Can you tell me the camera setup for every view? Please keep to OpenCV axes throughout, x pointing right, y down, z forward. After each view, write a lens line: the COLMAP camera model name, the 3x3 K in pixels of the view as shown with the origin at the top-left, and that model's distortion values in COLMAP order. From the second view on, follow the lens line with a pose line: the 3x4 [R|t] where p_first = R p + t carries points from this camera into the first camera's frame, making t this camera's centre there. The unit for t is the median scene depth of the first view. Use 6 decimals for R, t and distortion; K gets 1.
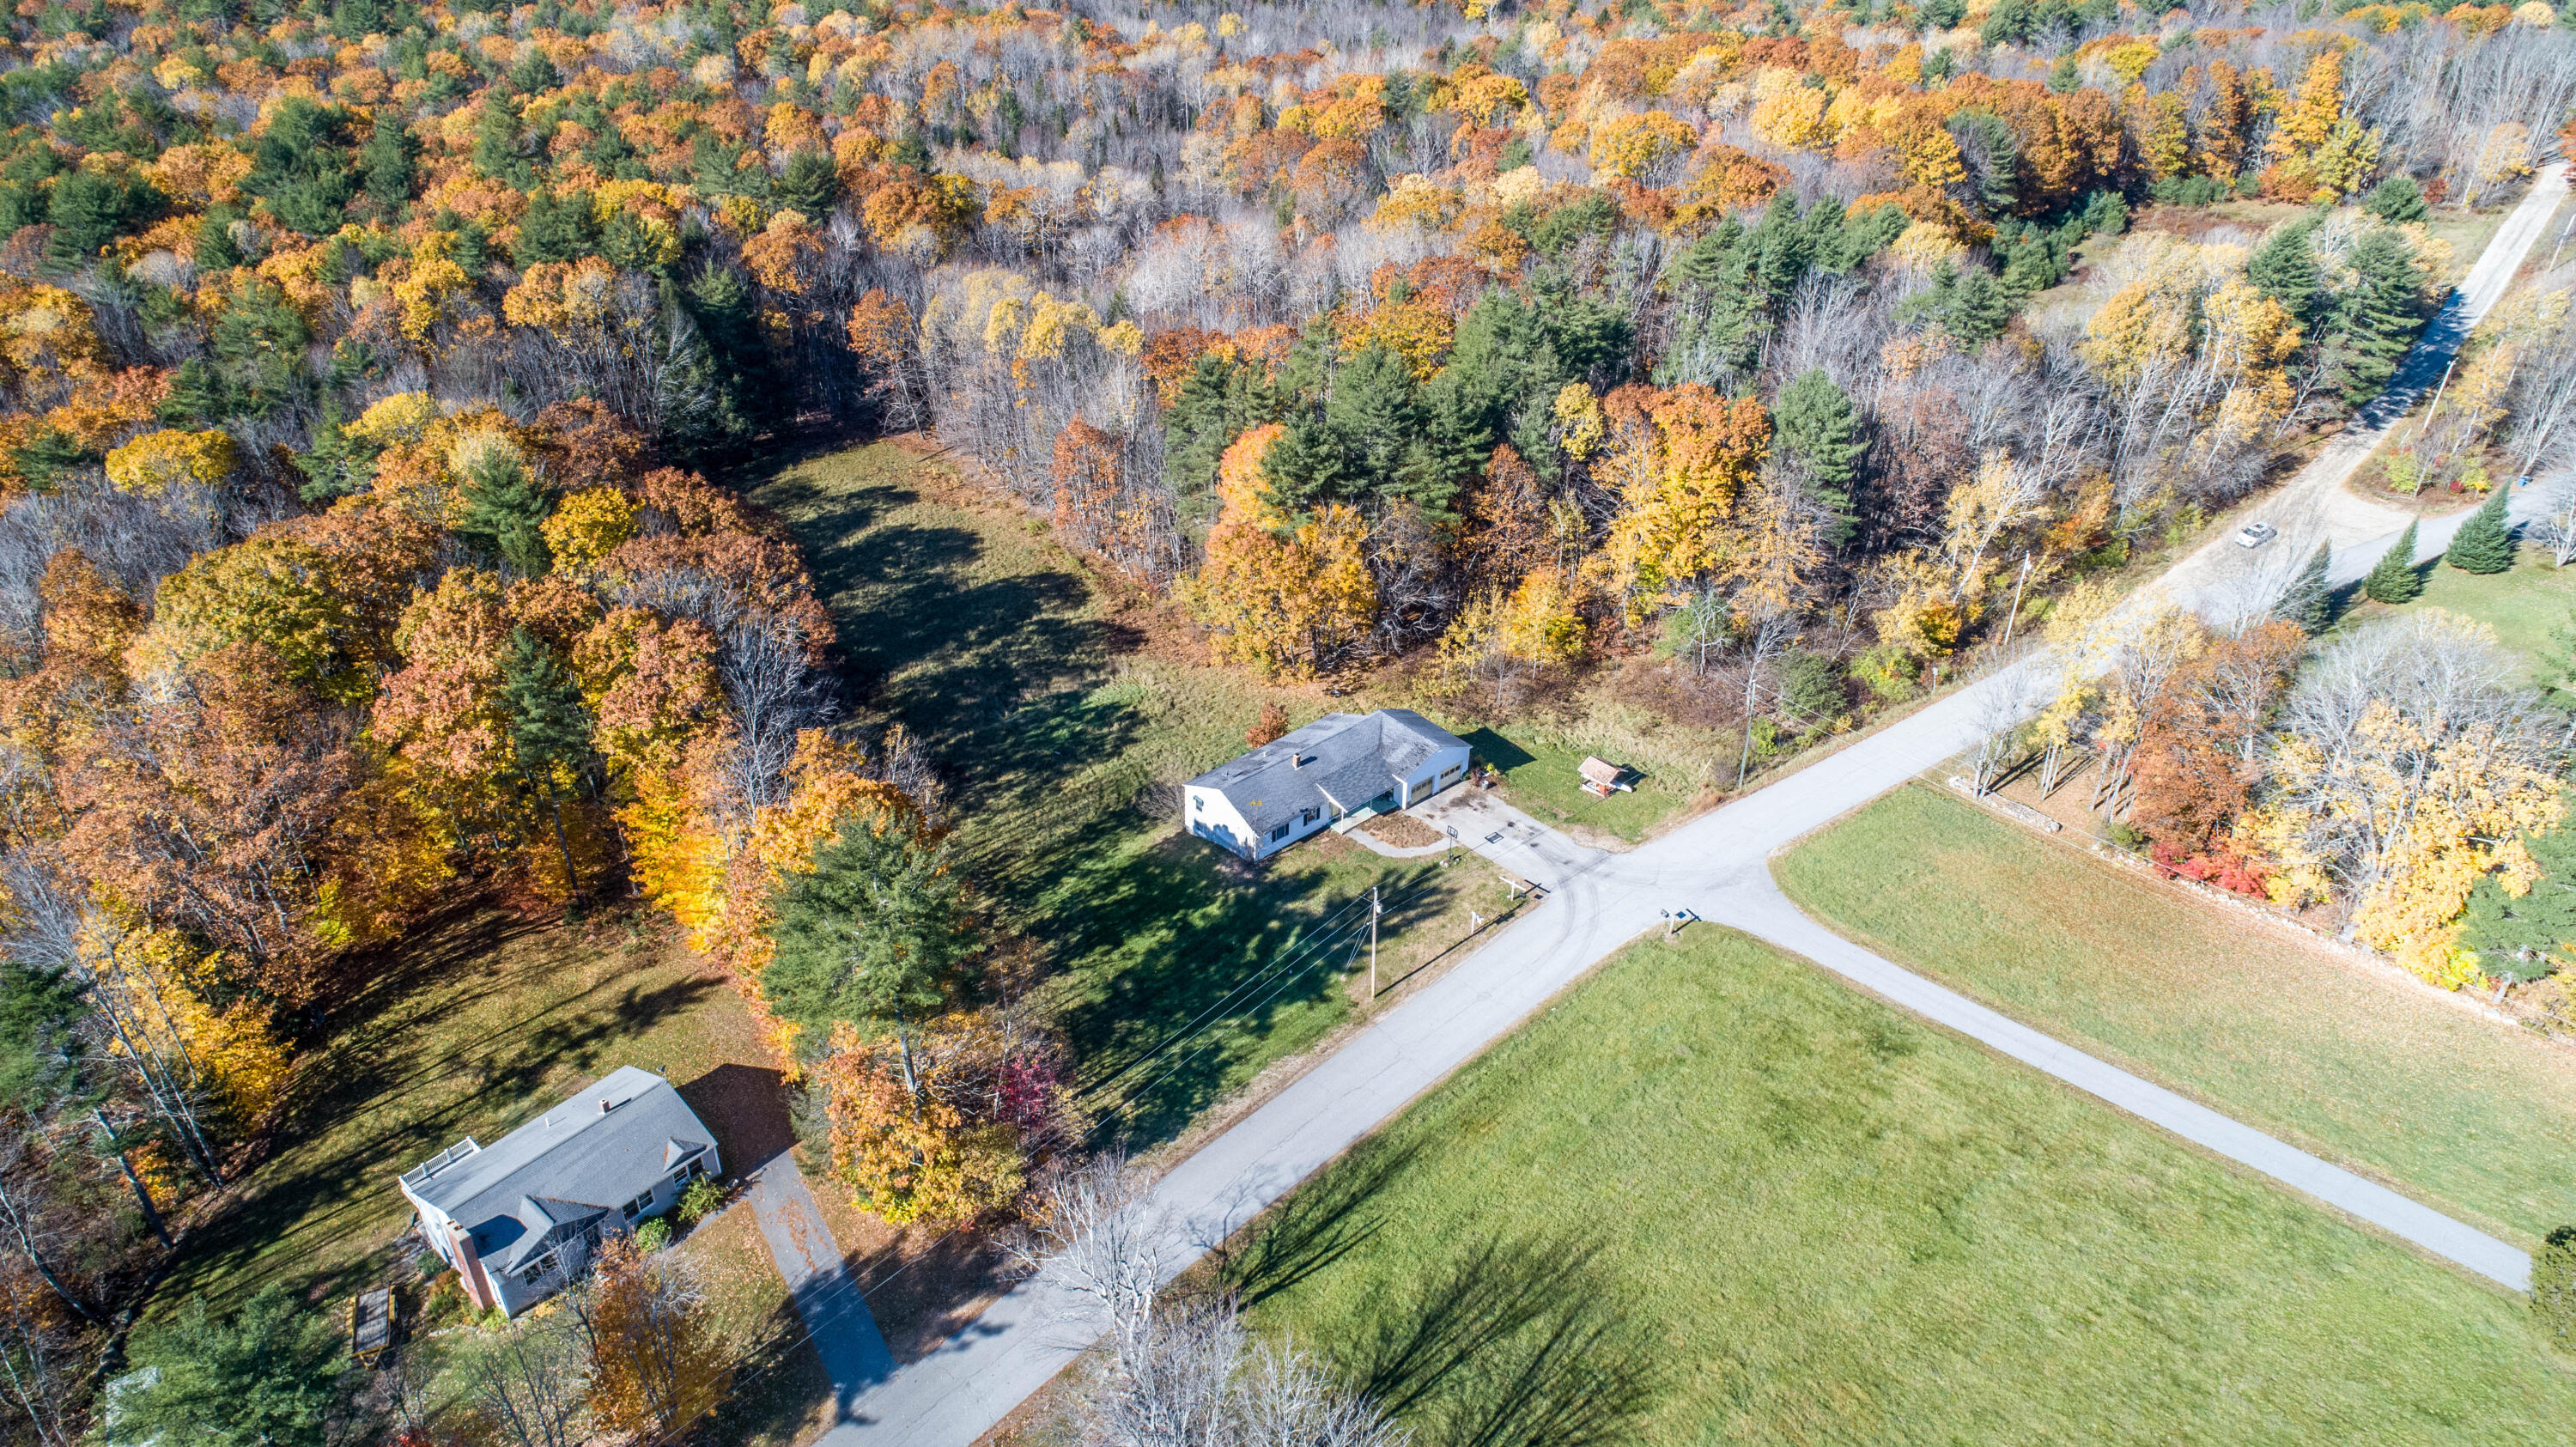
lens RADIAL K [[1727.3, 0, 1296.9], [0, 1727.3, 719.7], [0, 0, 1]] dist [-0.014473, 0.005834]
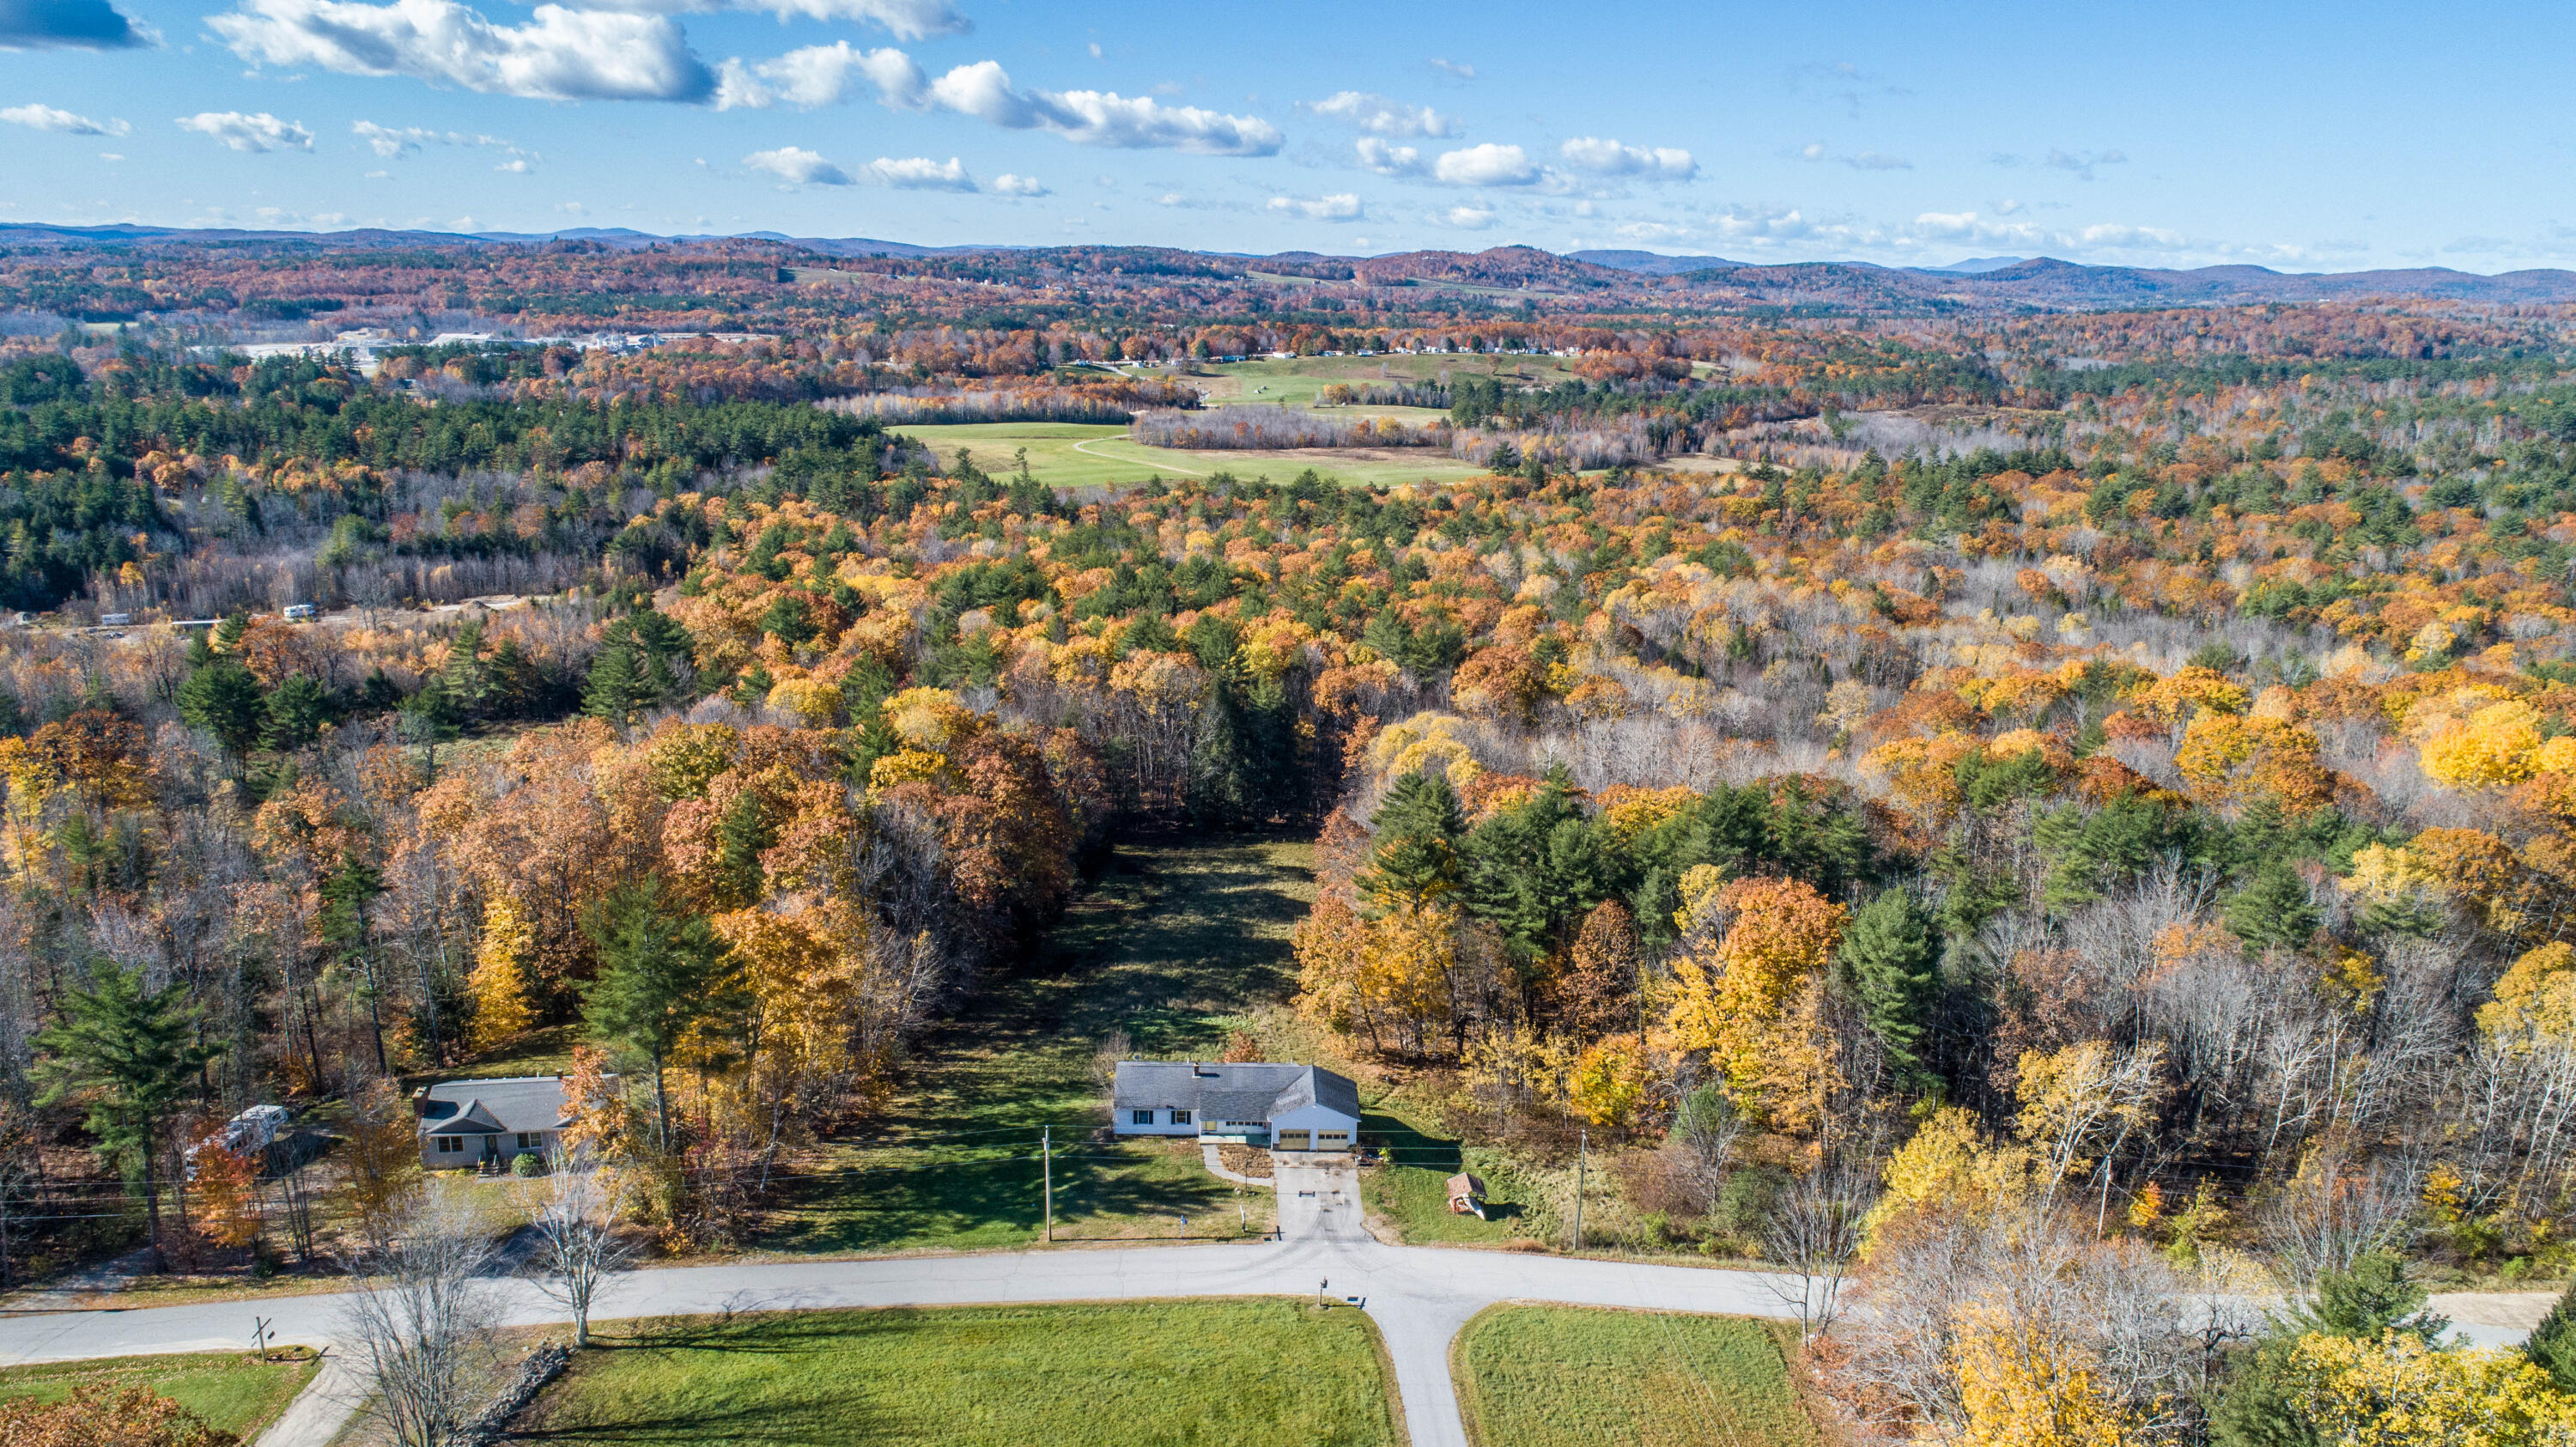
lens RADIAL K [[1727.3, 0, 1296.9], [0, 1727.3, 719.7], [0, 0, 1]] dist [-0.014473, 0.005834]
pose [[0.767474, 0.163116, -0.619981, 0.664610], [-0.357292, 0.911799, -0.202399, 0.019055], [0.532283, 0.376850, 0.758062, 0.092343]]
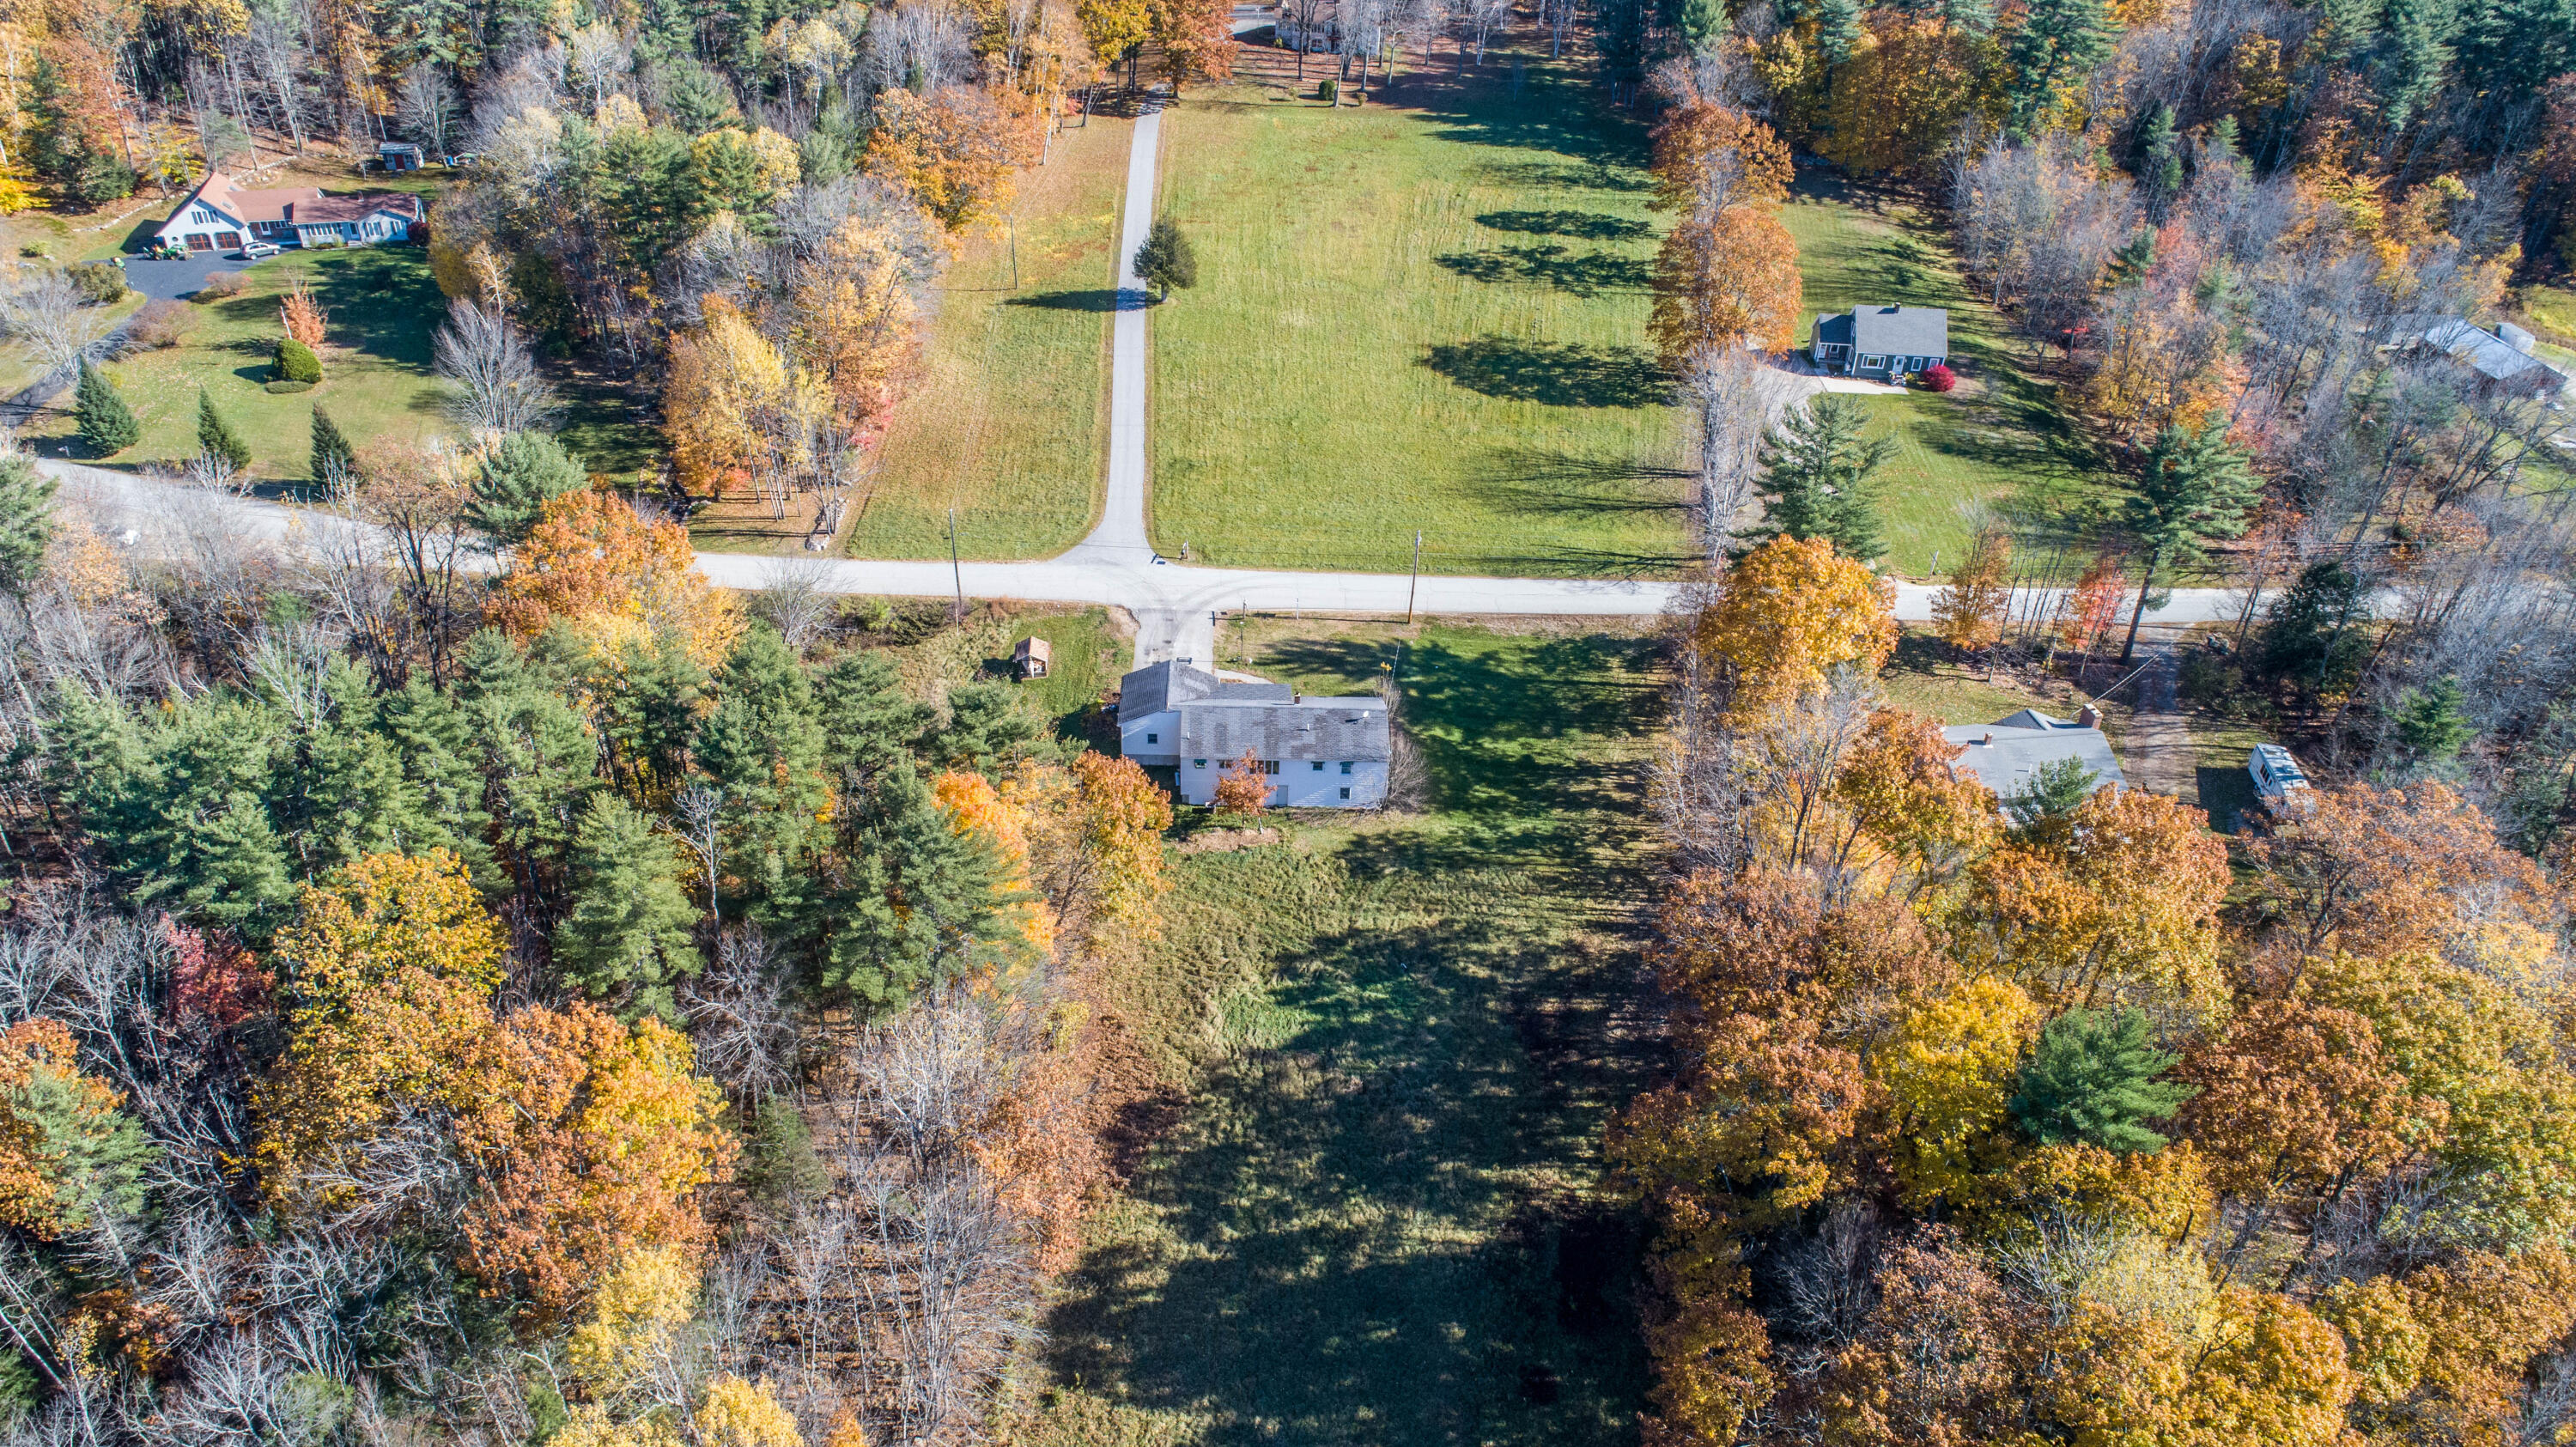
lens RADIAL K [[1721.7, 0, 1294.4], [0, 1721.7, 729.0], [0, 0, 1]] dist [-0.012455, 0.002380]
pose [[-0.757058, -0.408466, 0.509920, -0.486696], [0.307735, 0.465543, 0.829801, -0.753681], [-0.576335, 0.785127, -0.226743, 1.165564]]
